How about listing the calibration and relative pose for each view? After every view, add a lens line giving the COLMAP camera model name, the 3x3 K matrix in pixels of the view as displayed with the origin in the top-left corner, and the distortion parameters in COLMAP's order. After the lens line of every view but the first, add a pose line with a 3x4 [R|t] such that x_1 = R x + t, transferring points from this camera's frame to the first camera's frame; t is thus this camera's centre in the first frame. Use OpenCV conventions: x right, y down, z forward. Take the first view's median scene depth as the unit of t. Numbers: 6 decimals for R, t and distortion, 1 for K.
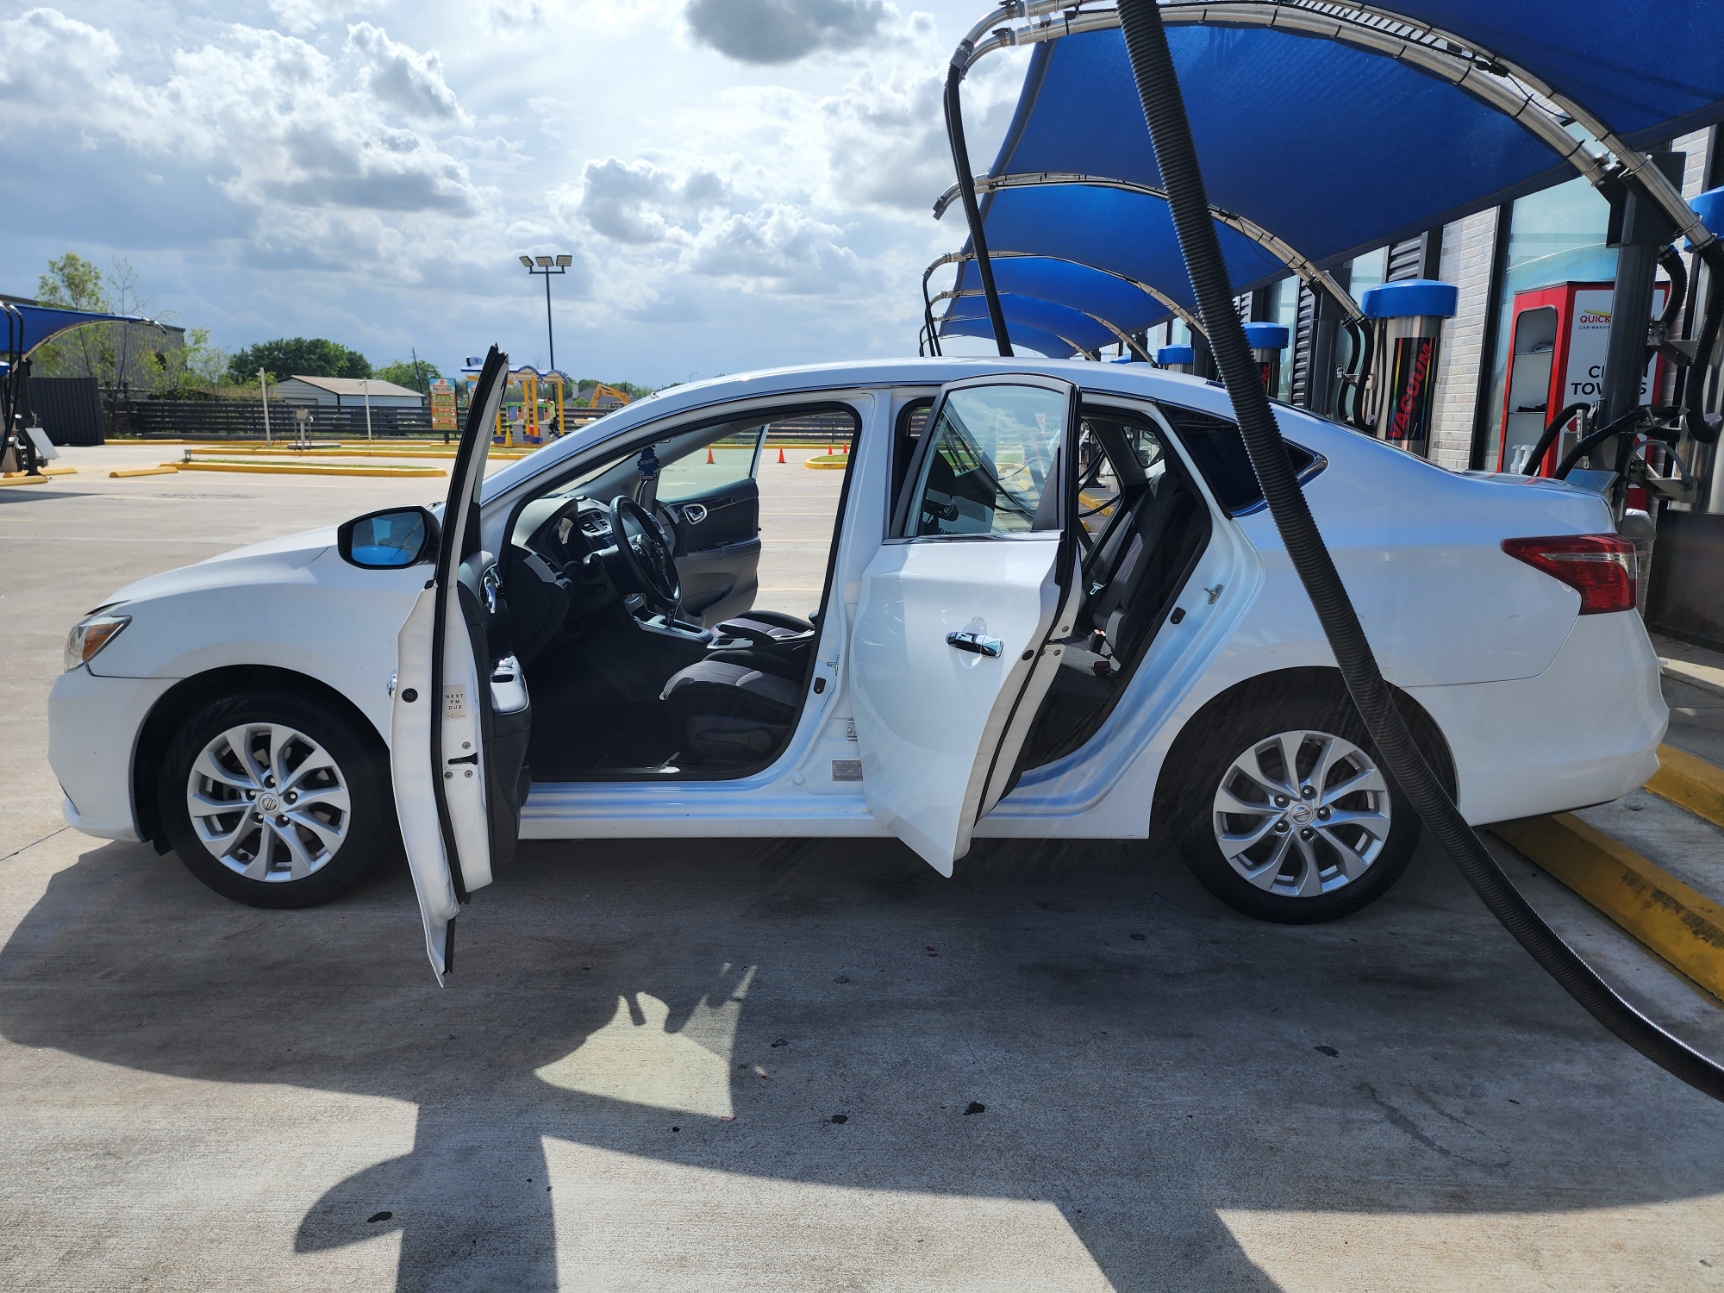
lens RADIAL K [[1165.2, 0, 862.0], [0, 1165.2, 646.5], [0, 0, 1]] dist [0.059743, -0.051630]
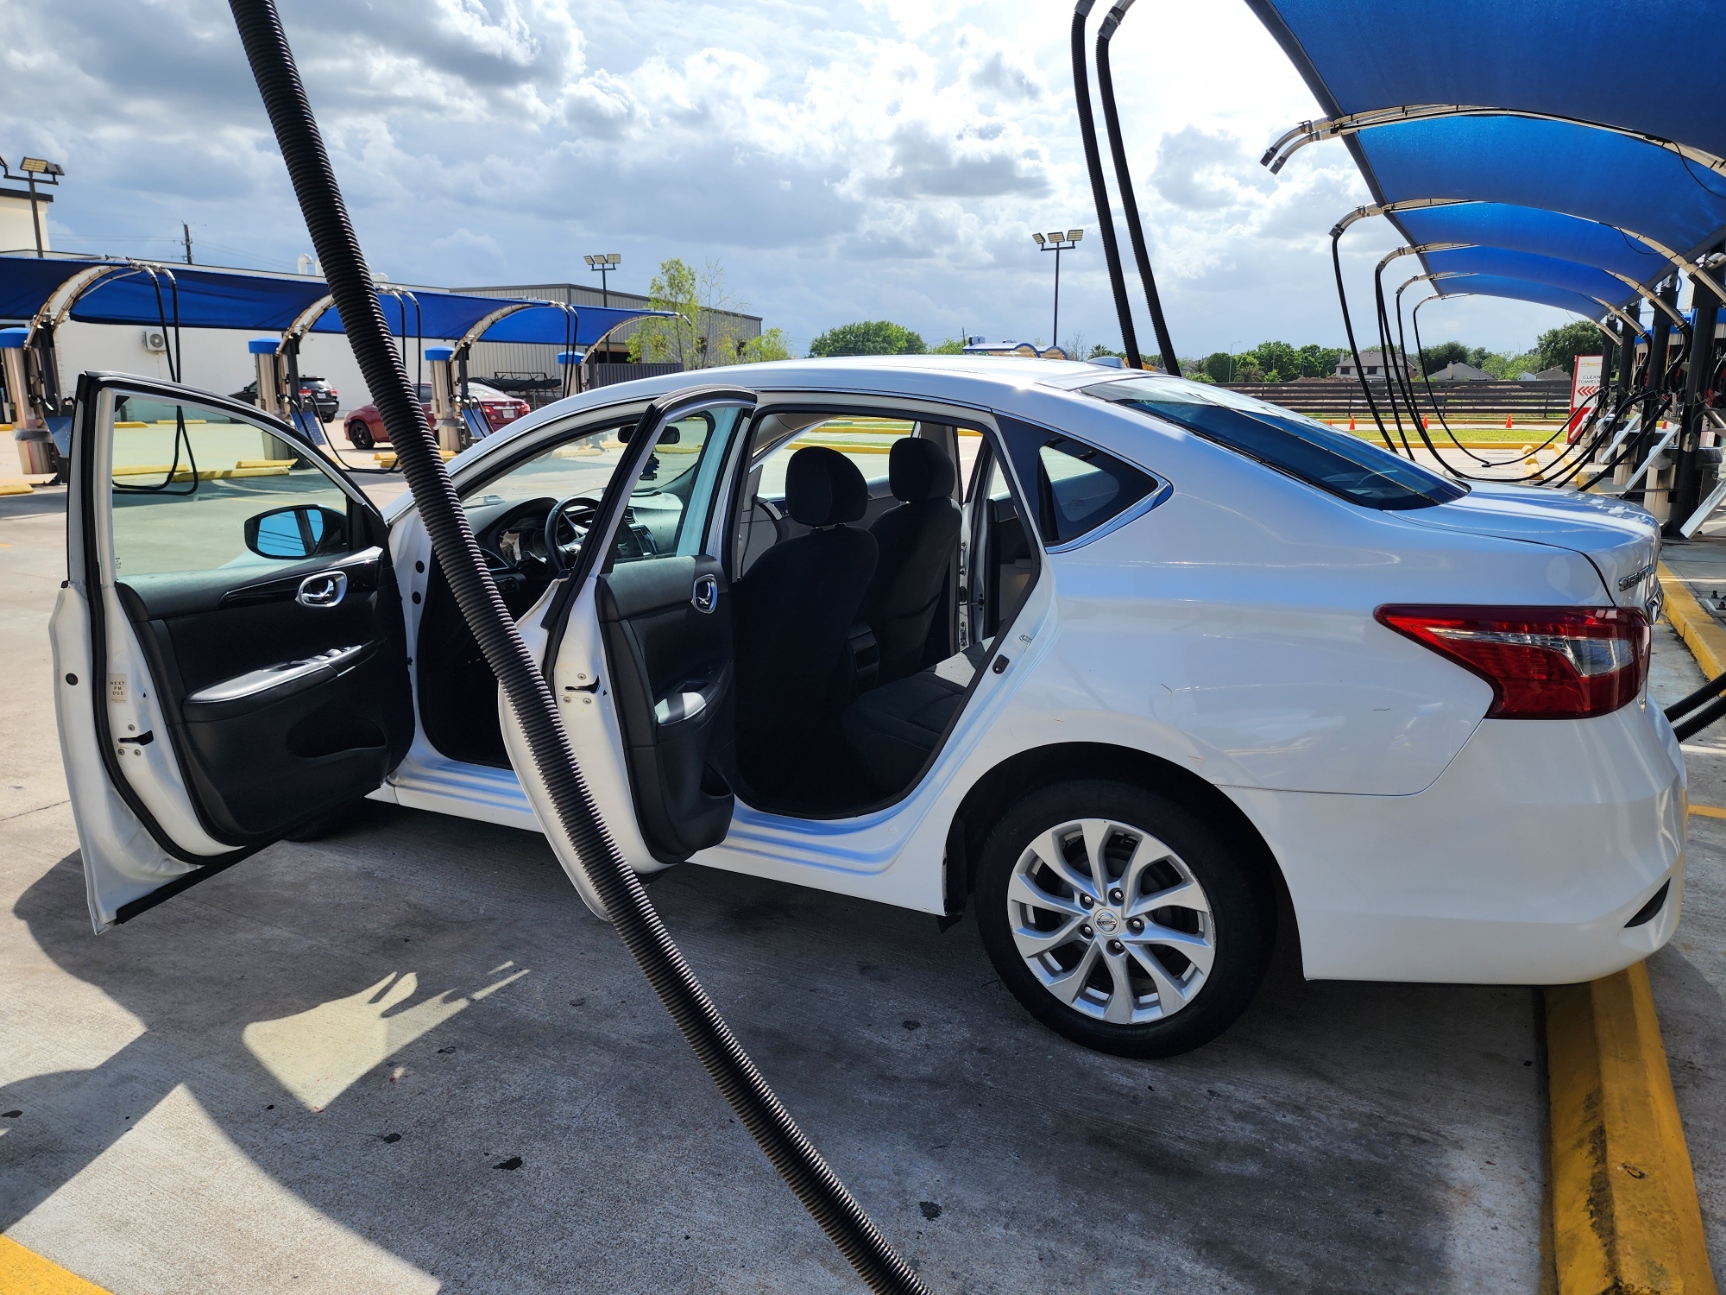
lens RADIAL K [[1163.4, 0, 863.0], [0, 1163.4, 647.5], [0, 0, 1]] dist [0.045240, -0.037037]
pose [[0.901505, 0.088238, -0.423678, 0.539968], [-0.078035, 0.996090, 0.041408, -0.066126], [0.425676, -0.004268, 0.904866, 0.191937]]
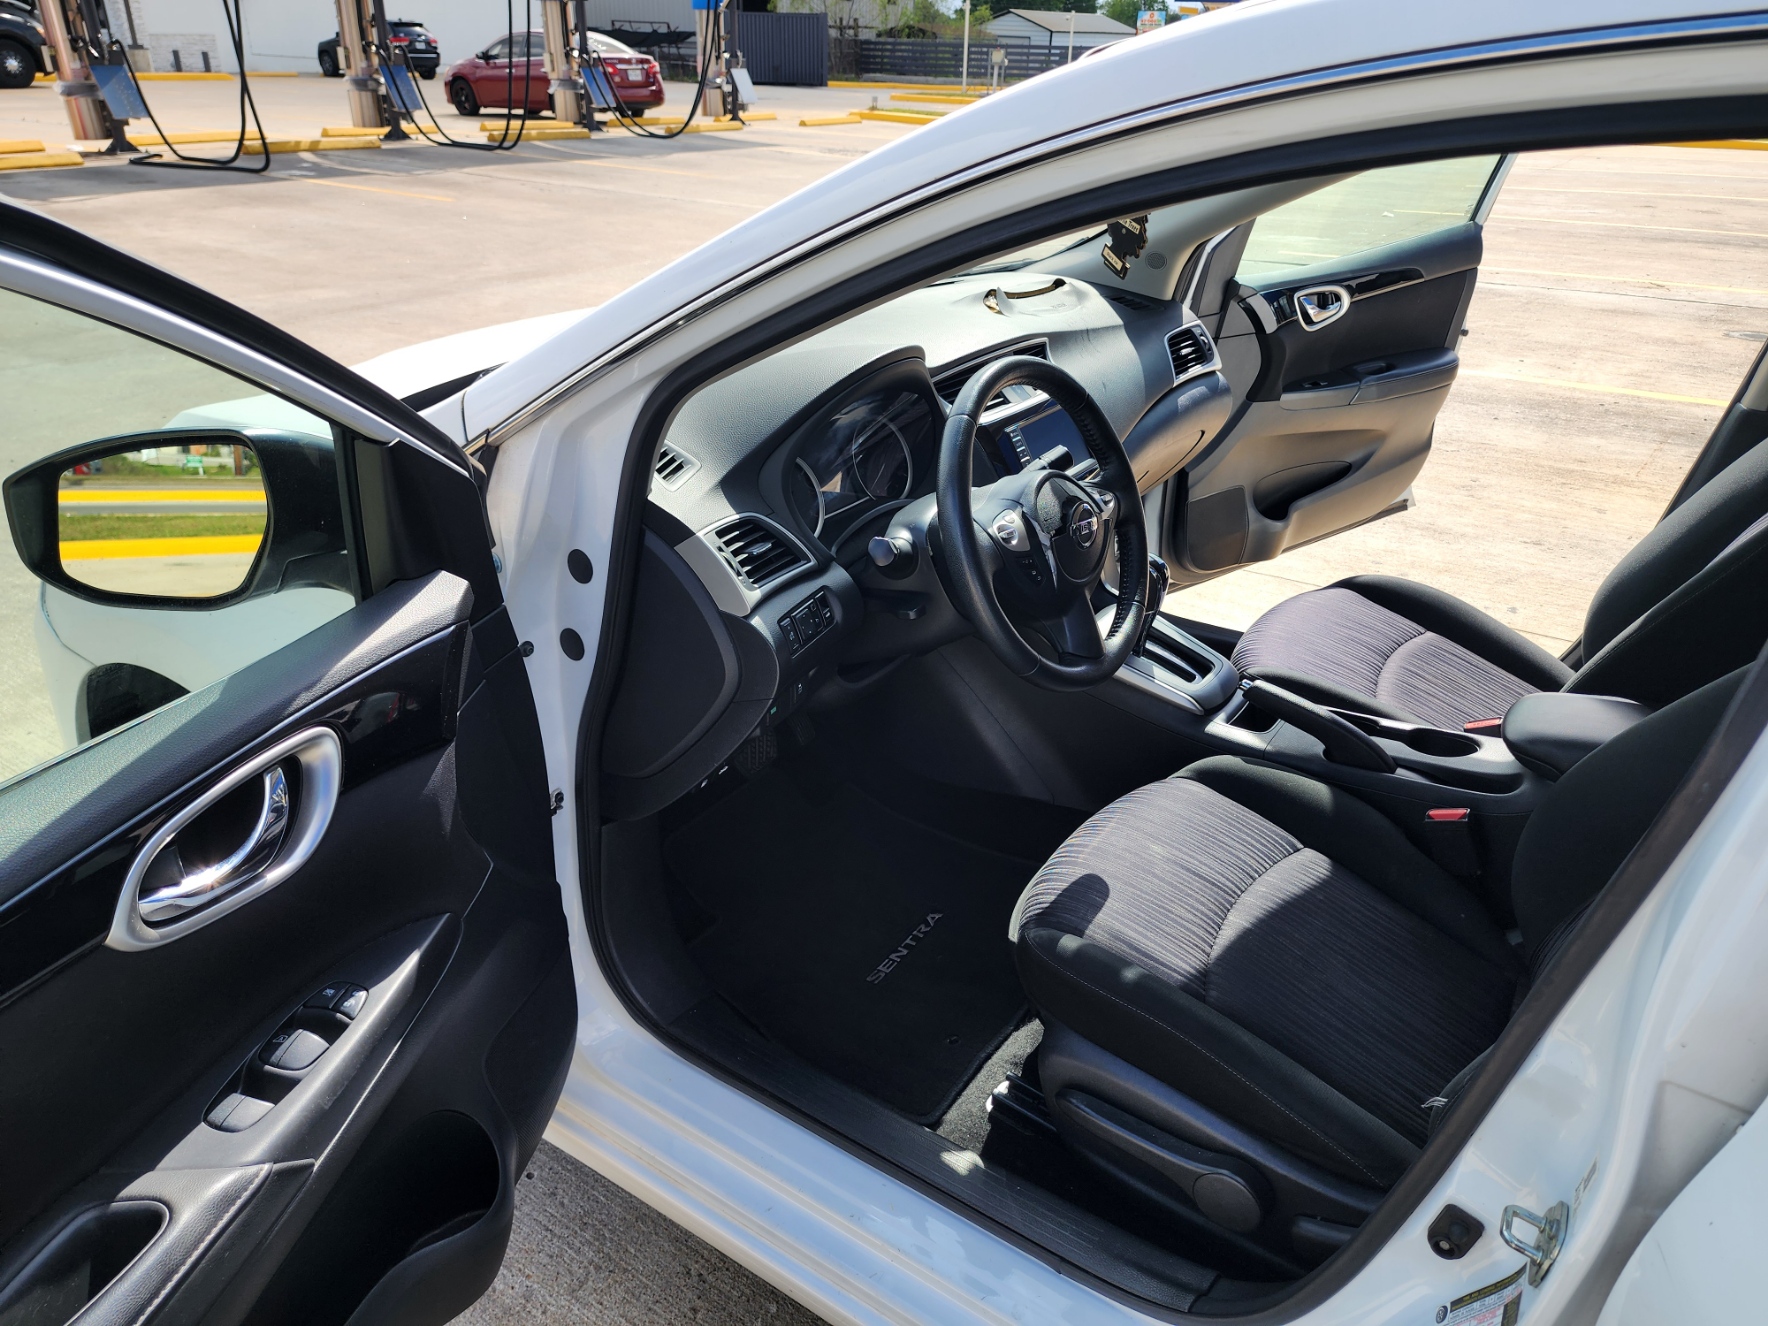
lens RADIAL K [[1188.2, 0, 884.0], [0, 1188.2, 663.0], [0, 0, 1]] dist [0.046233, -0.044131]
pose [[0.855739, 0.248034, -0.454081, -0.056773], [-0.116847, 0.947578, 0.297394, -0.164566], [0.504041, -0.201433, 0.839861, 0.743632]]
